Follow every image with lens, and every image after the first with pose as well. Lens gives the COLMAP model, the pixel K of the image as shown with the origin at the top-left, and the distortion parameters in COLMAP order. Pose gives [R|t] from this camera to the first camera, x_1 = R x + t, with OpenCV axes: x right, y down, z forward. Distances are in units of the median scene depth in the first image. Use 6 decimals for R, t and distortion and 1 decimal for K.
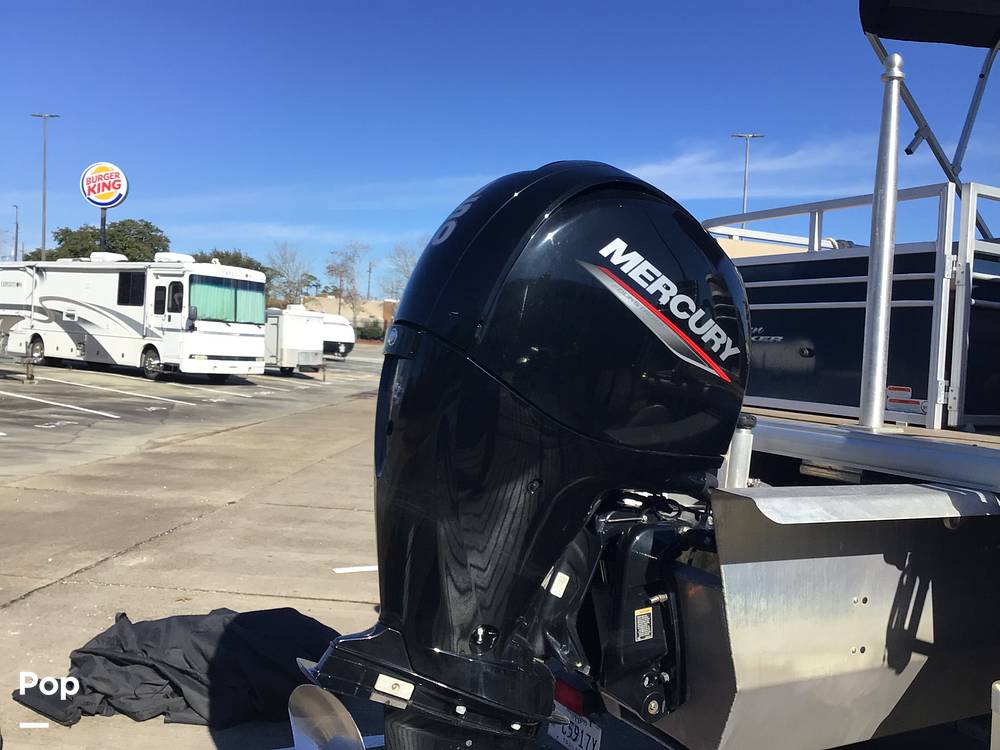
lens RADIAL K [[917.2, 0, 503.5], [0, 917.2, 365.1], [0, 0, 1]] dist [0.159818, -0.268687]
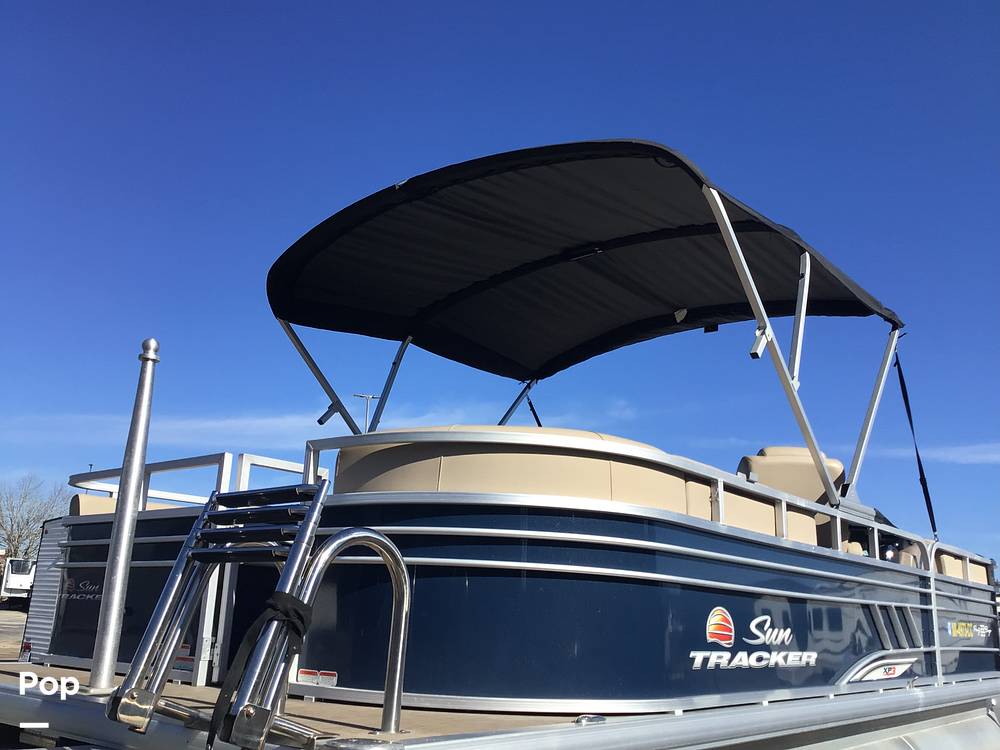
lens RADIAL K [[894.8, 0, 494.8], [0, 894.8, 374.5], [0, 0, 1]] dist [0.109414, -0.191638]
pose [[0.923299, 0.076344, 0.376419, 0.326899], [0.023834, 0.966769, -0.254538, -0.001794], [-0.383343, 0.243986, 0.890797, -0.100989]]
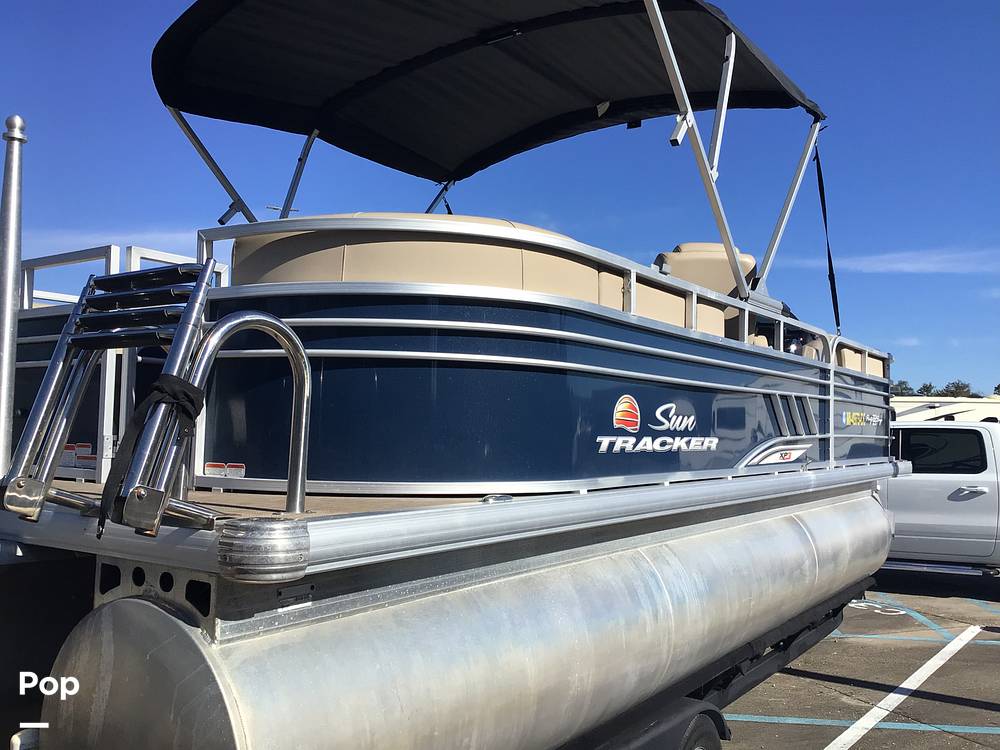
lens RADIAL K [[903.0, 0, 500.0], [0, 903.0, 375.0], [0, 0, 1]] dist [0.119165, -0.233700]
pose [[0.884902, -0.015463, 0.465521, 0.347171], [0.042962, 0.997898, -0.048517, 0.015779], [-0.463792, 0.062933, 0.883706, -0.082870]]
